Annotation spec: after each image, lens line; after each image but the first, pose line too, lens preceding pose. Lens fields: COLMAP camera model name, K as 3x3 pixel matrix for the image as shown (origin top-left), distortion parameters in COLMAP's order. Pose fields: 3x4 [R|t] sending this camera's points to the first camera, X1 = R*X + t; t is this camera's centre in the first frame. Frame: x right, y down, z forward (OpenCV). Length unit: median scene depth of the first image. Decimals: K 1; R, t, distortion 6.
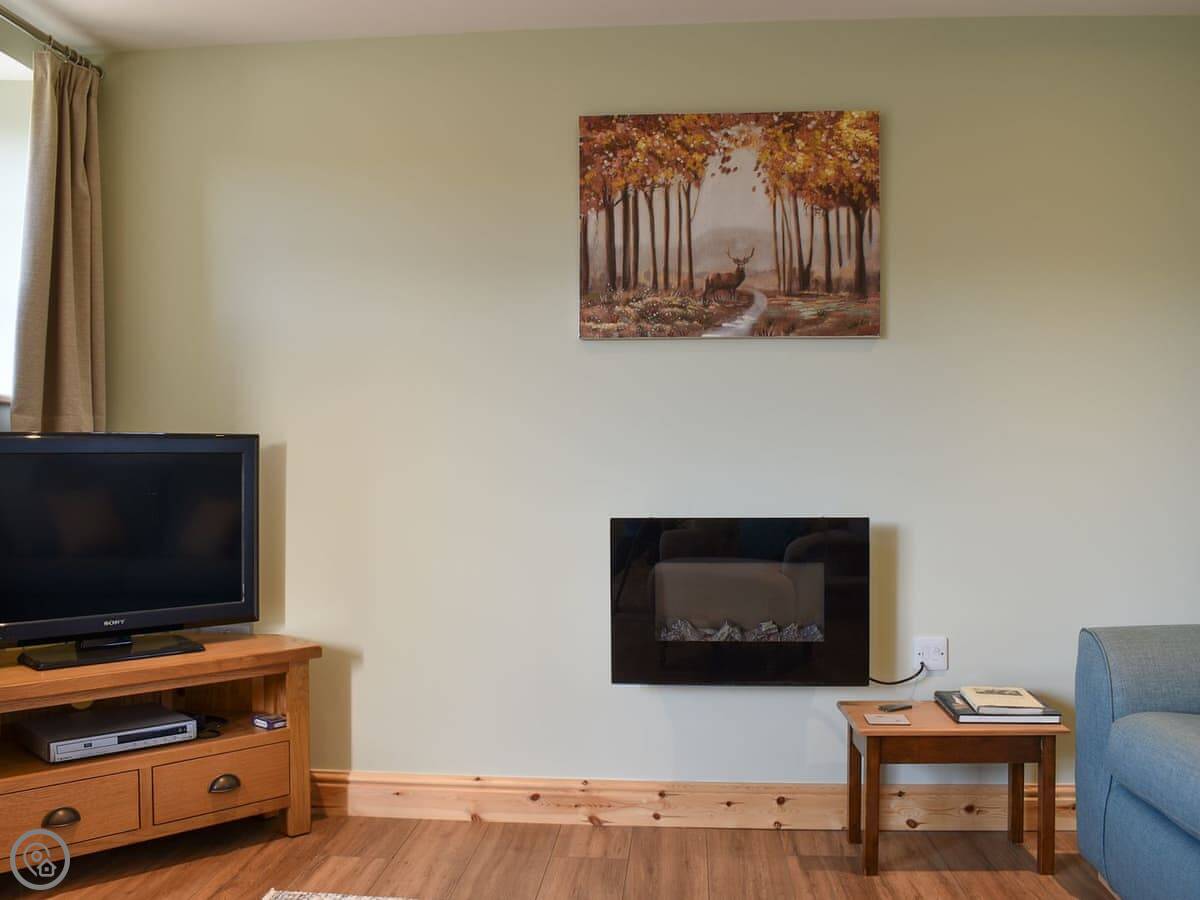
lens RADIAL K [[1083.5, 0, 600.0], [0, 1083.5, 450.0], [0, 0, 1]] dist [-0.104901, 0.008980]
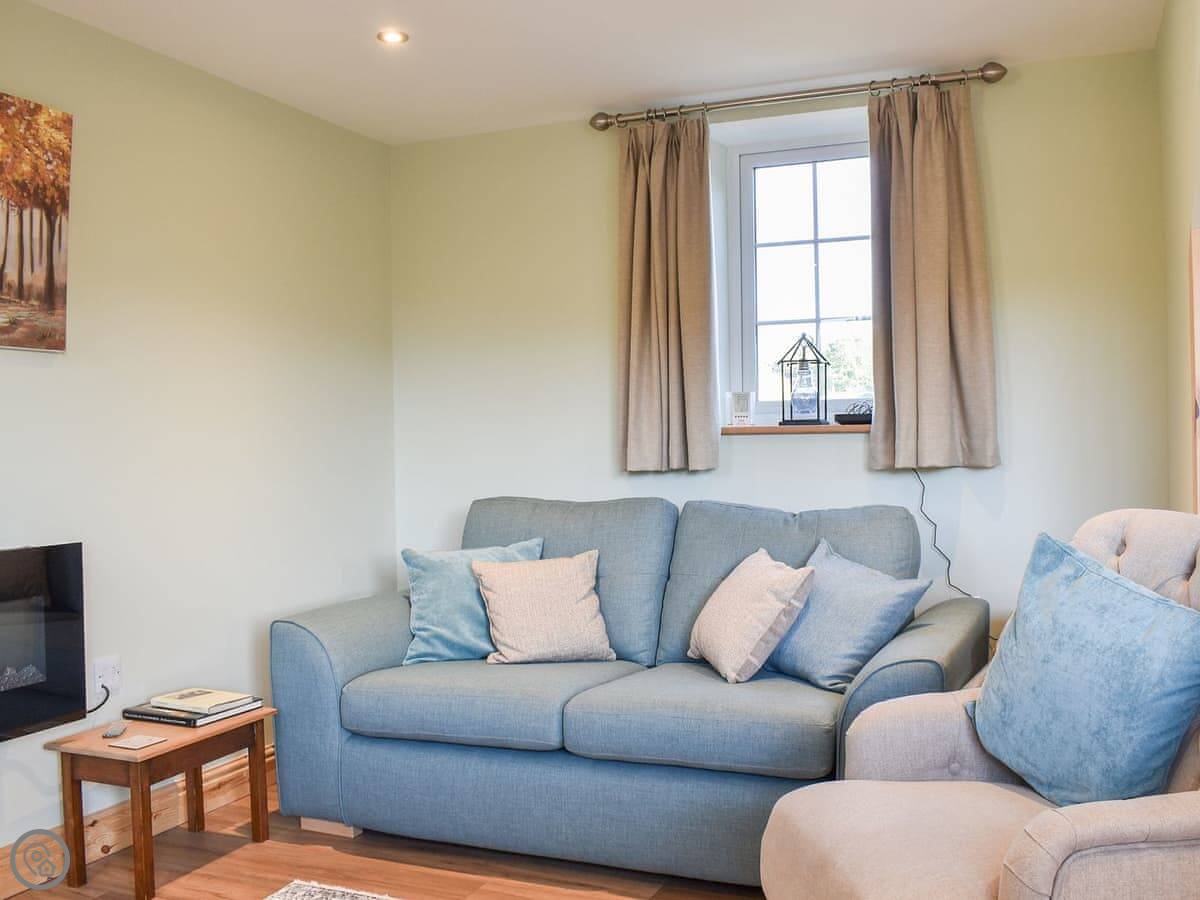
lens RADIAL K [[1083.5, 0, 600.0], [0, 1083.5, 450.0], [0, 0, 1]] dist [-0.104901, 0.008980]
pose [[0.292976, -0.011244, 0.956054, -0.493839], [0.011435, 0.999901, 0.008255, -0.020941], [-0.956052, 0.008514, 0.293075, 0.275261]]
